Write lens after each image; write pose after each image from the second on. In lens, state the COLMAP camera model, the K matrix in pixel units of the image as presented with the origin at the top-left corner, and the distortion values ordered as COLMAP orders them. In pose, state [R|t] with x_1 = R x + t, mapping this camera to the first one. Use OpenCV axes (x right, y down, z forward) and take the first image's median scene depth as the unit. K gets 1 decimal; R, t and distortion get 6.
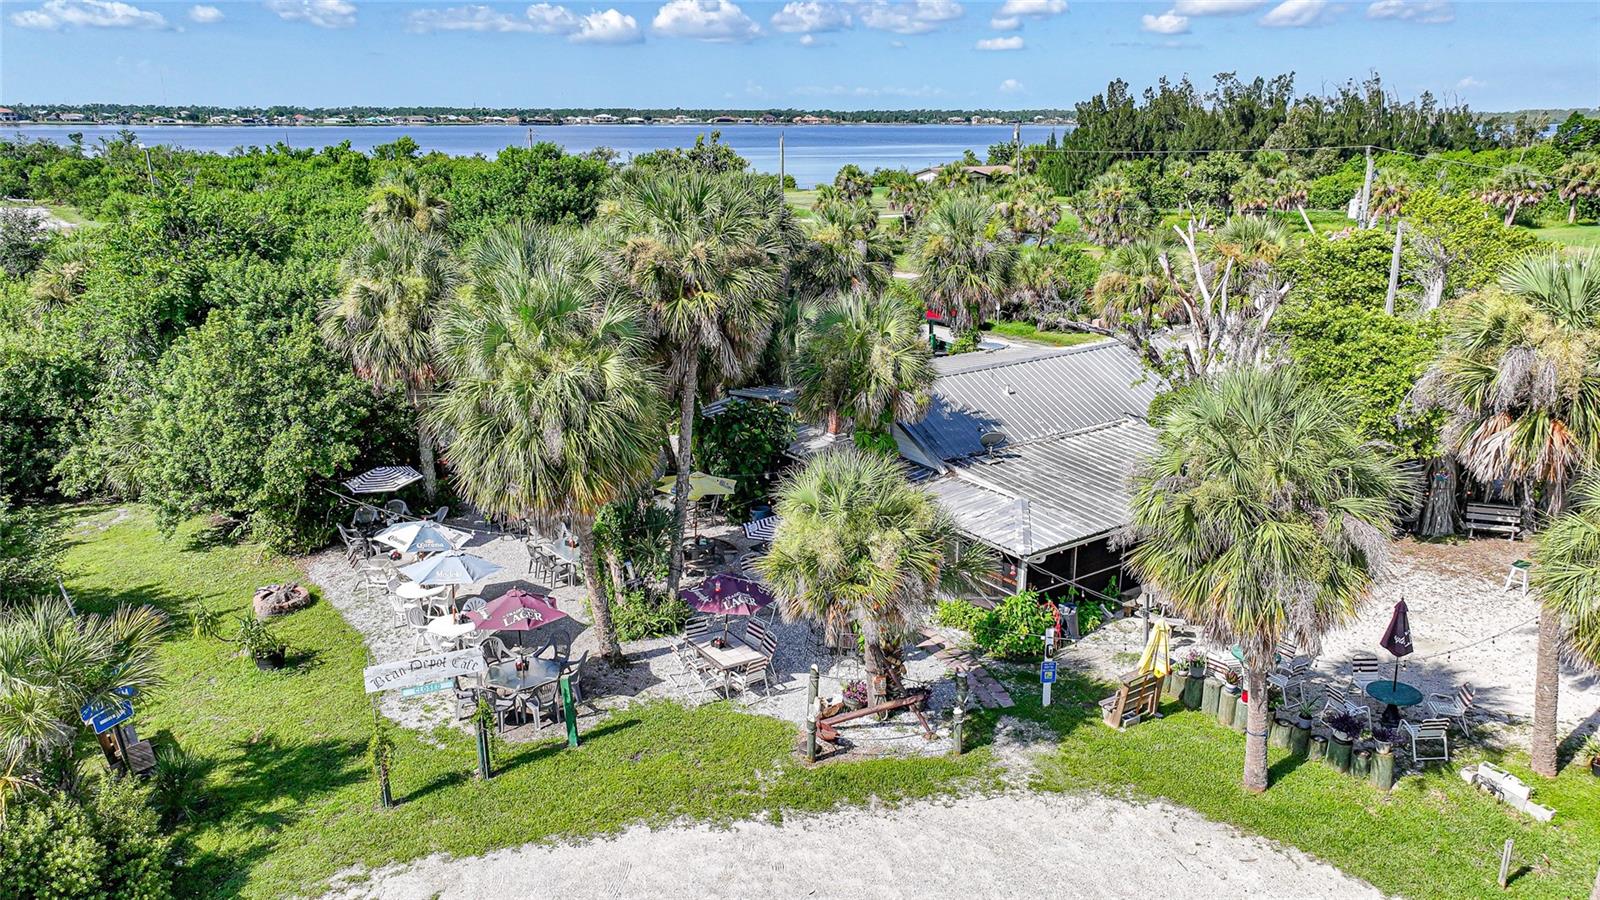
lens RADIAL K [[1130.8, 0, 800.0], [0, 1130.8, 450.0], [0, 0, 1]] dist [-0.008763, 0.027877]
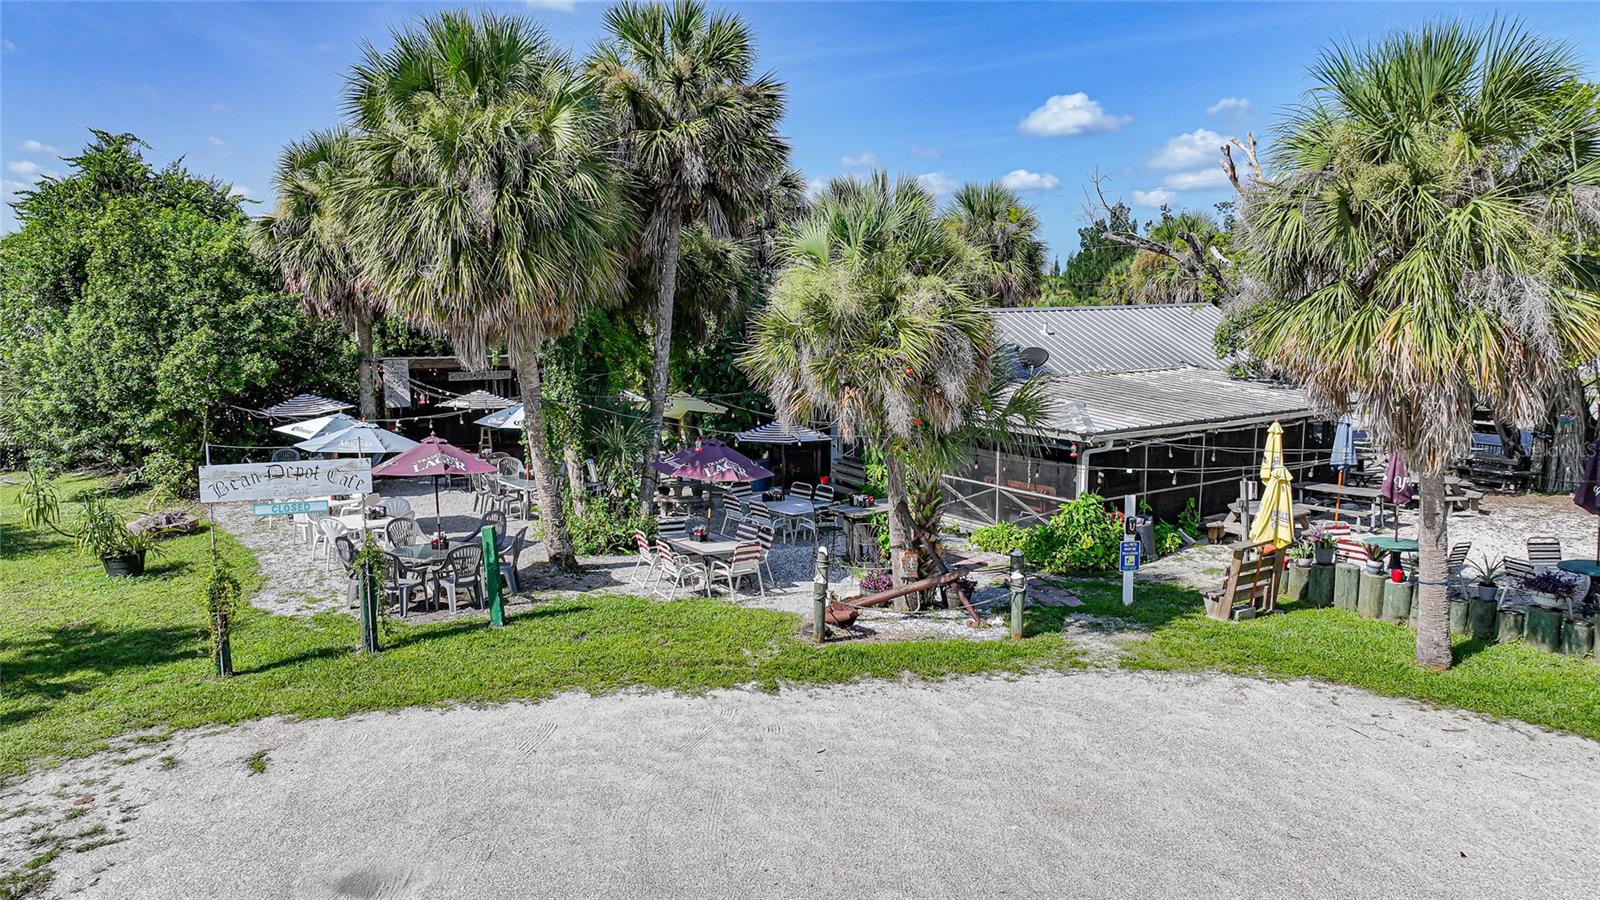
lens RADIAL K [[1130.8, 0, 800.0], [0, 1130.8, 450.0], [0, 0, 1]] dist [-0.008763, 0.027877]
pose [[0.999991, -0.000824, -0.004066, 0.000620], [0.000231, 0.989629, -0.143646, 0.248835], [0.004142, 0.143644, 0.989621, 0.247696]]
